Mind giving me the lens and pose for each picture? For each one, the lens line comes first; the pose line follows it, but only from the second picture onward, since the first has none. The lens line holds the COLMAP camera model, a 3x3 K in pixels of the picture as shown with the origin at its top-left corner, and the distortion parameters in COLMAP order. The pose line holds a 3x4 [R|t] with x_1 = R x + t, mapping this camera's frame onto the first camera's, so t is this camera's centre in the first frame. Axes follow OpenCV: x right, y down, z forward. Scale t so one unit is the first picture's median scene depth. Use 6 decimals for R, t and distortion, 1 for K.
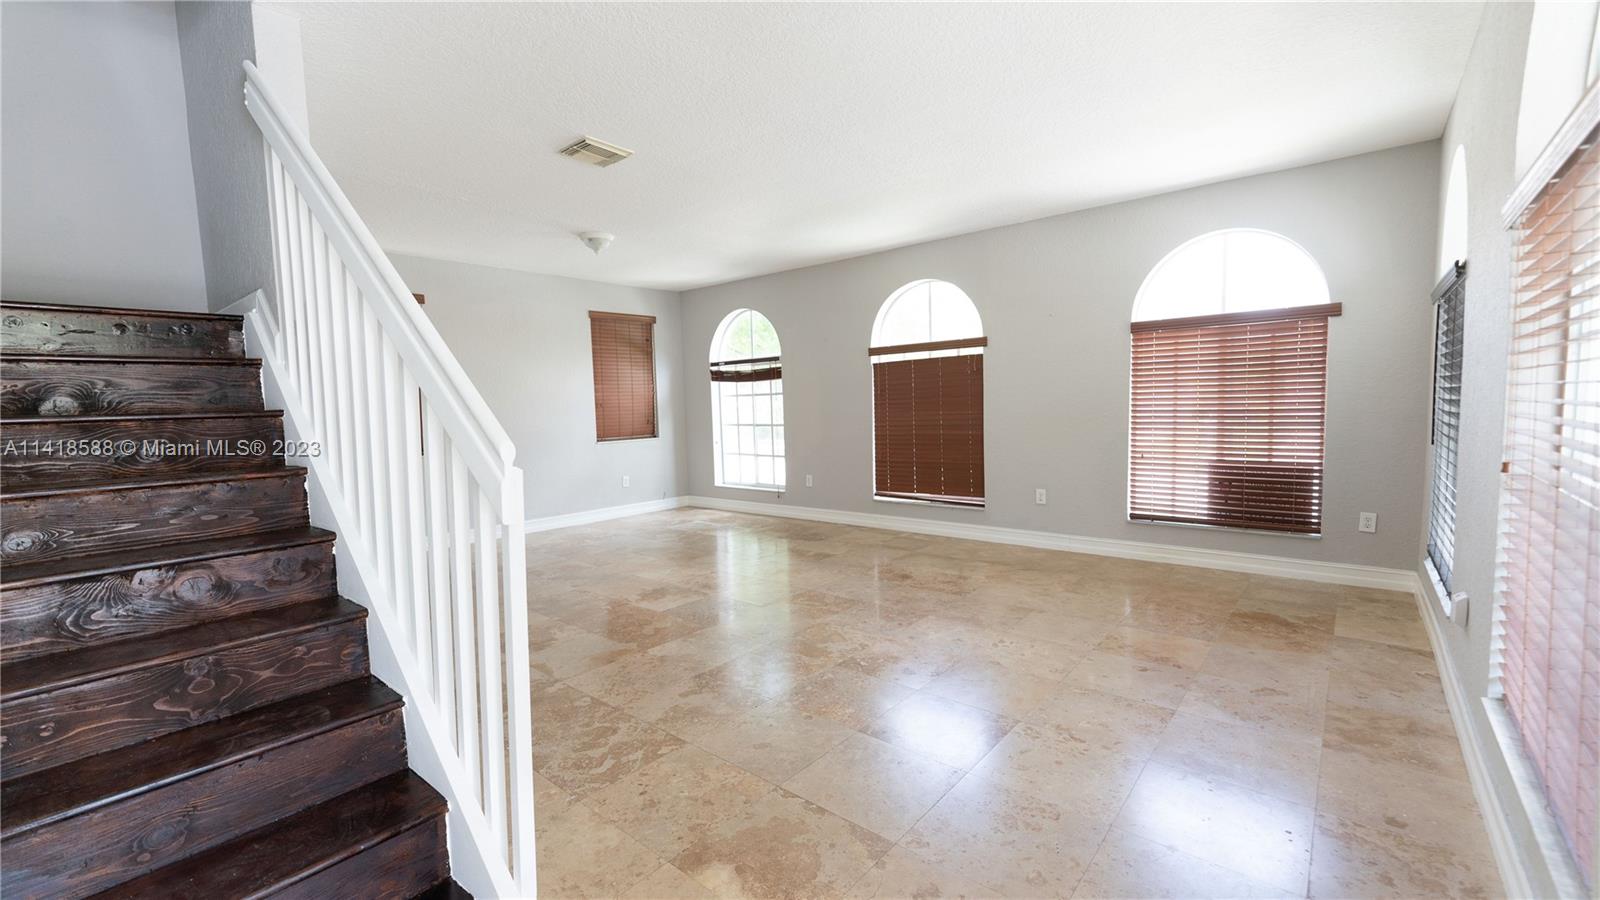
lens RADIAL K [[653.3, 0, 807.2], [0, 653.3, 450.4], [0, 0, 1]] dist [0.003391, -0.001272]
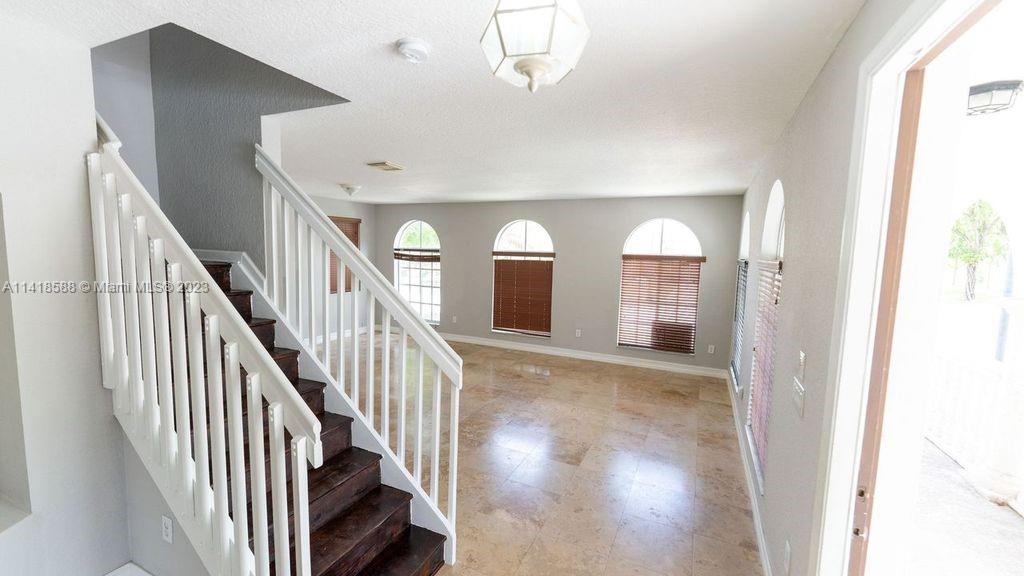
lens RADIAL K [[408.6, 0, 519.0], [0, 408.6, 283.7], [0, 0, 1]] dist [0.006671, -0.001105]
pose [[0.961585, 0.032008, 0.272634, -0.218677], [-0.035686, 0.999327, 0.008540, -0.110556], [-0.272177, -0.017941, 0.962080, -0.225856]]
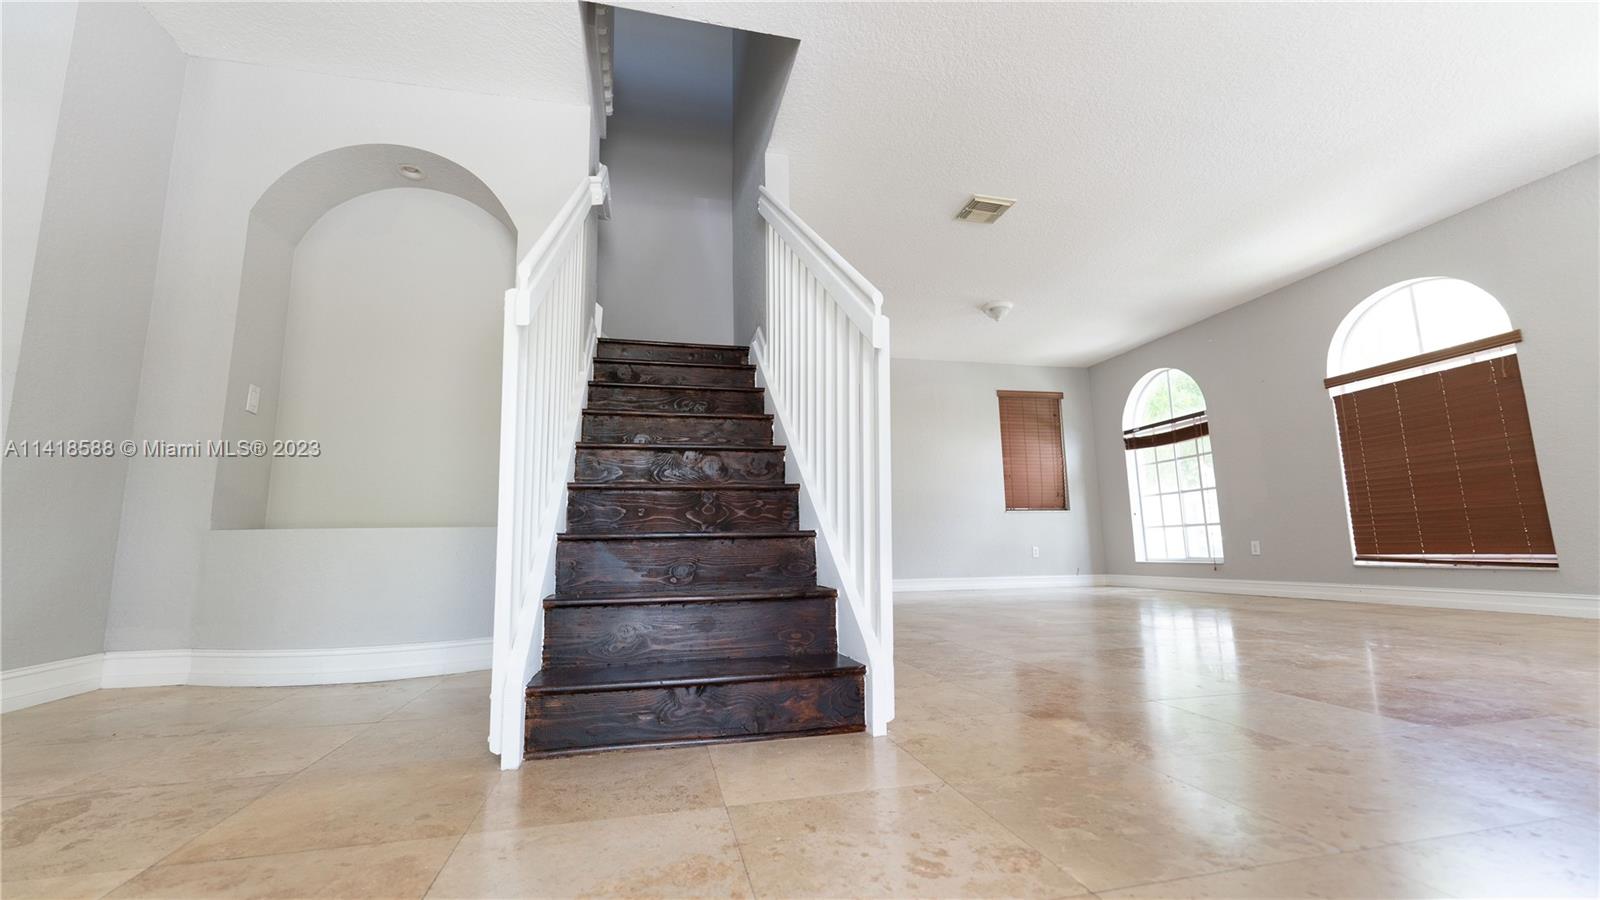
lens RADIAL K [[653.3, 0, 803.0], [0, 653.3, 449.0], [0, 0, 1]] dist [0.003391, -0.001272]
pose [[0.803479, -0.079409, -0.590013, 0.065675], [-0.049399, 0.978753, -0.199001, 0.186808], [0.593280, 0.189039, 0.782485, -0.039169]]
